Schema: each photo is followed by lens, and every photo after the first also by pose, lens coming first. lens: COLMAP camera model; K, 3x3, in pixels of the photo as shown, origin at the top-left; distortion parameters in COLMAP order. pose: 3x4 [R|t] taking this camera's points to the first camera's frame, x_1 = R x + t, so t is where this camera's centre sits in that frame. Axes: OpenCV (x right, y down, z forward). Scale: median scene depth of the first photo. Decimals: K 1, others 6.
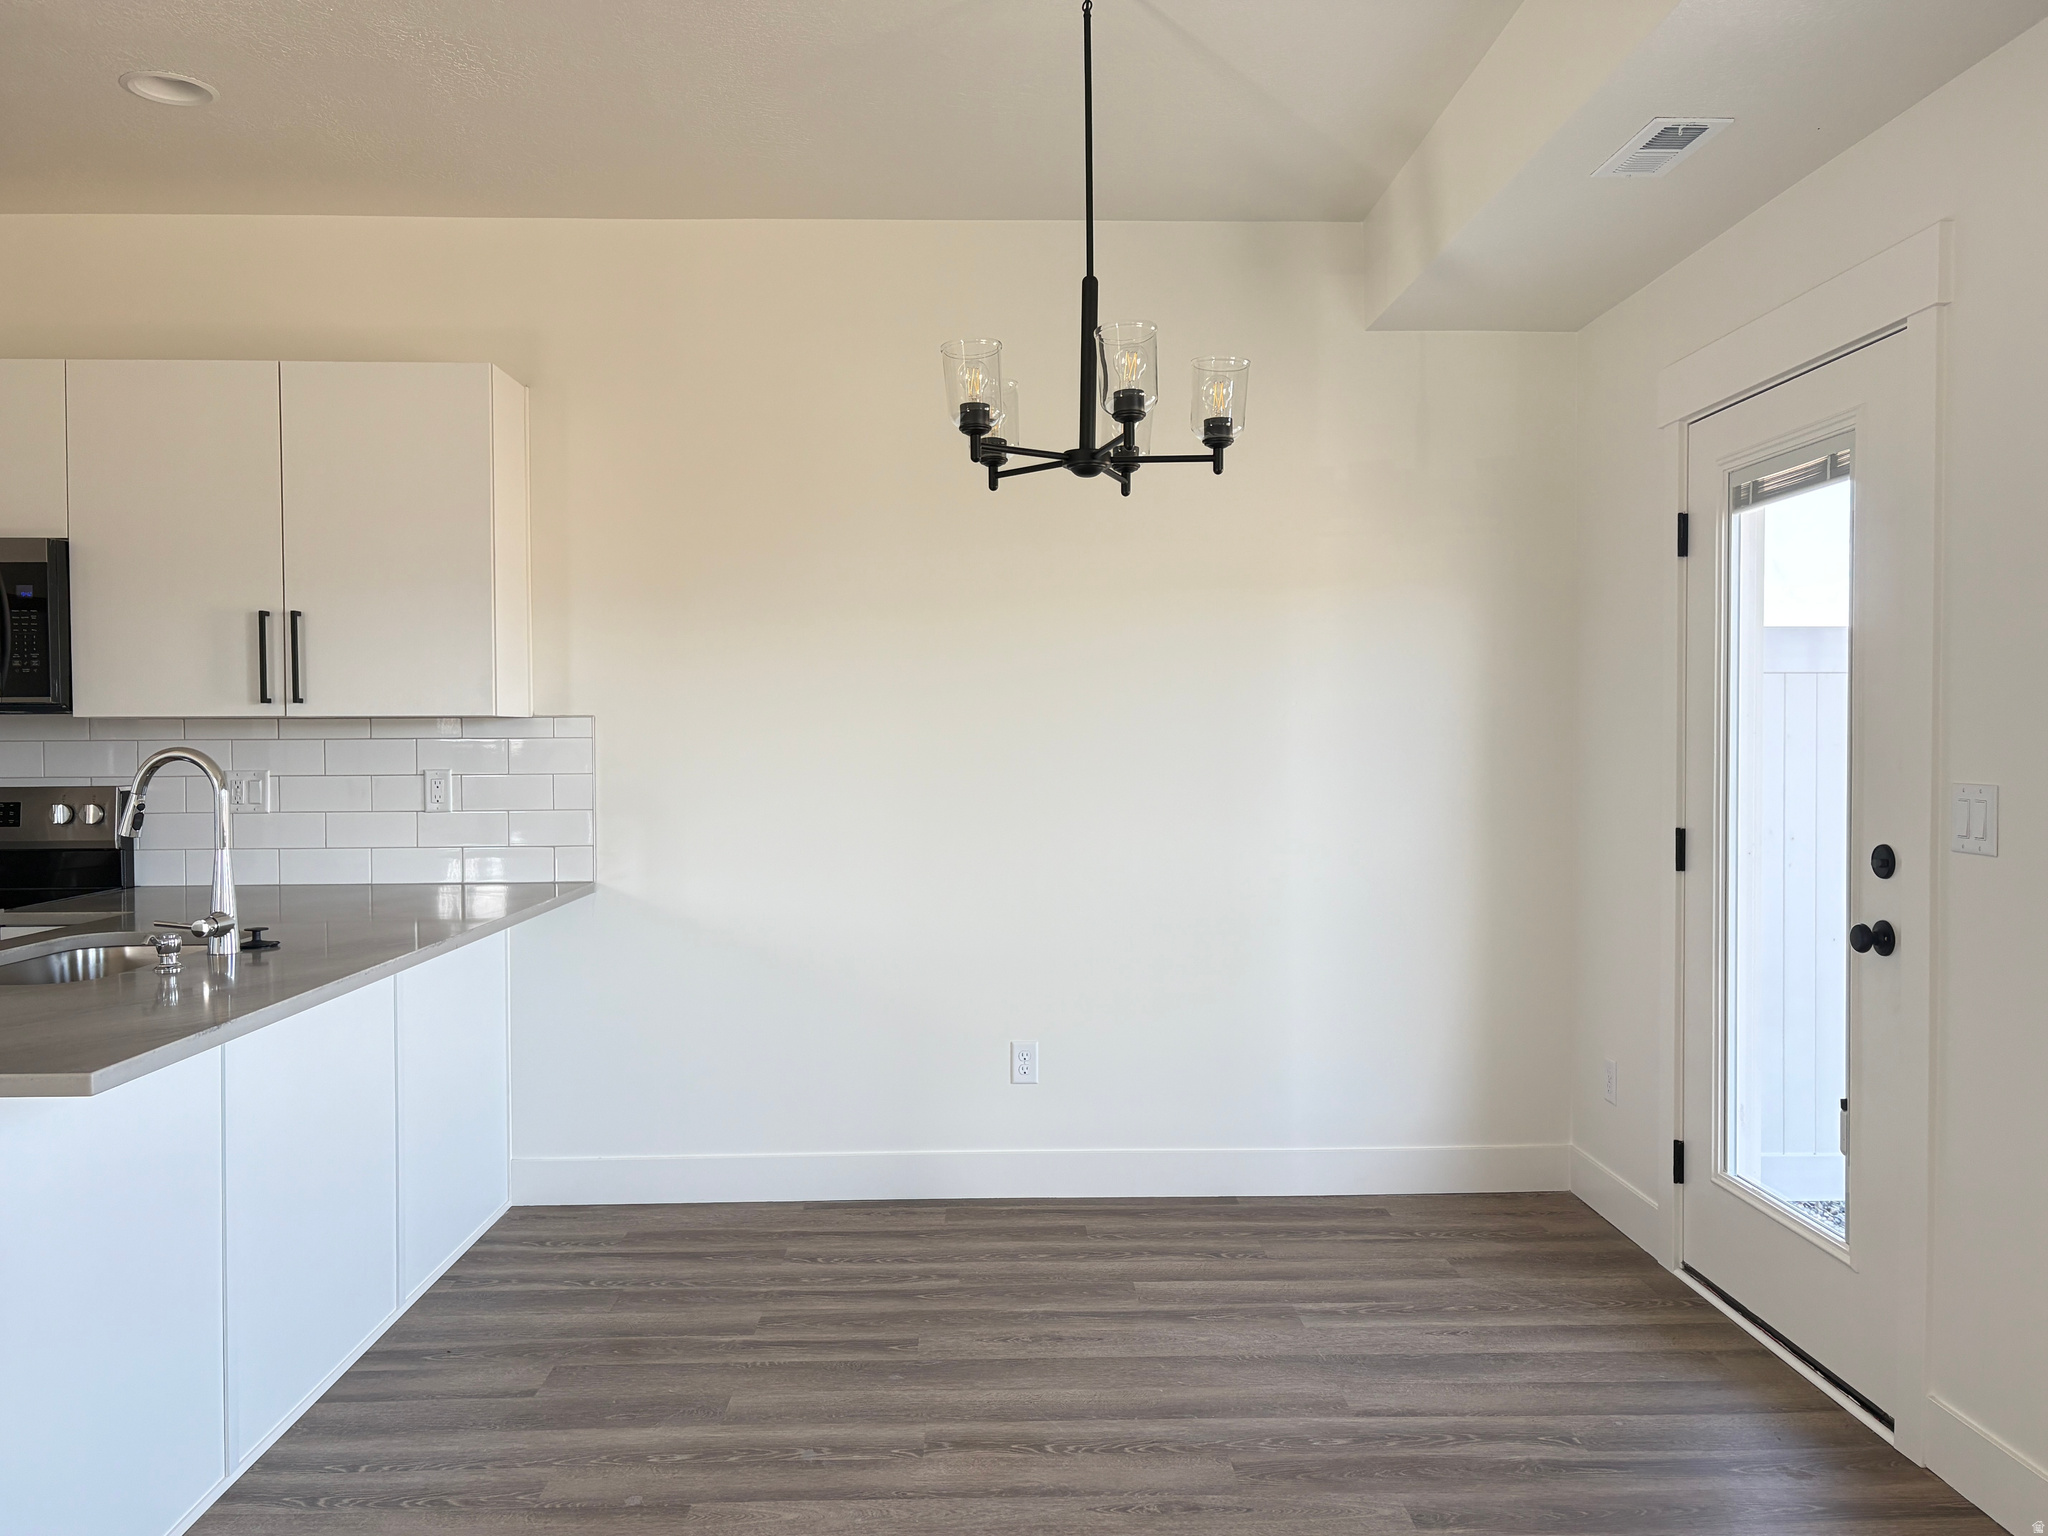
lens RADIAL K [[1571.1, 0, 1024.0], [0, 1571.1, 768.0], [0, 0, 1]] dist [0.017870, 0.008253]
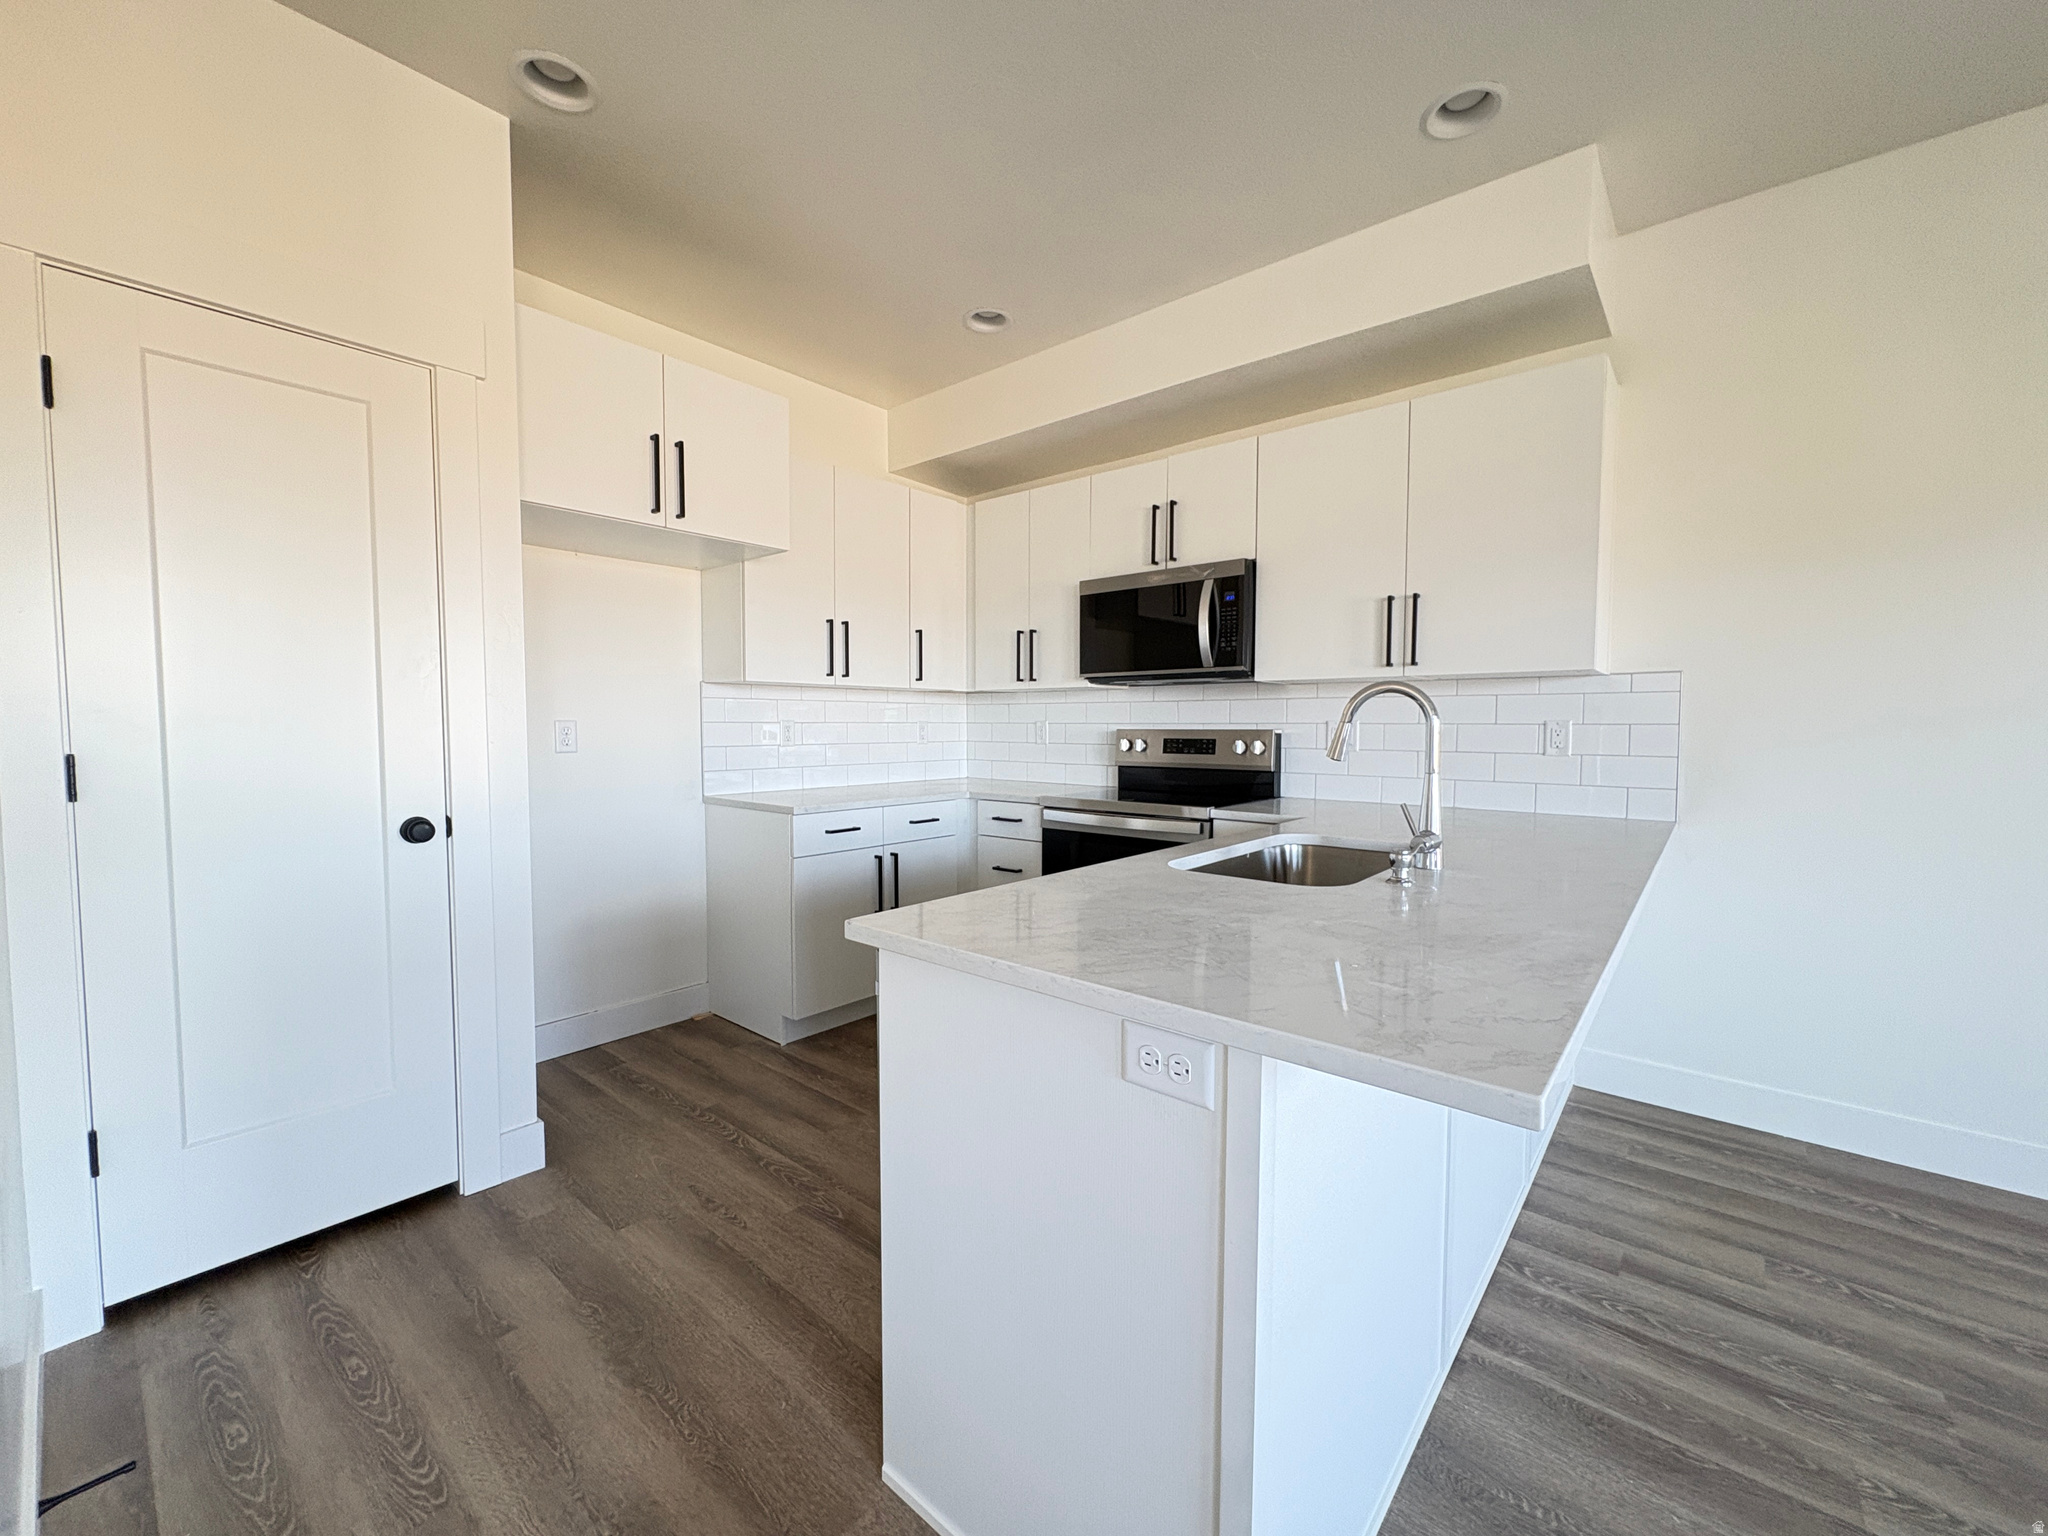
lens RADIAL K [[819.3, 0, 1022.8], [0, 819.3, 765.9], [0, 0, 1]] dist [0.000197, 0.000162]
pose [[0.746576, 0.041040, -0.664033, -0.283837], [-0.020201, 0.999034, 0.039033, 0.024131], [0.664994, -0.015727, 0.746683, 0.320888]]
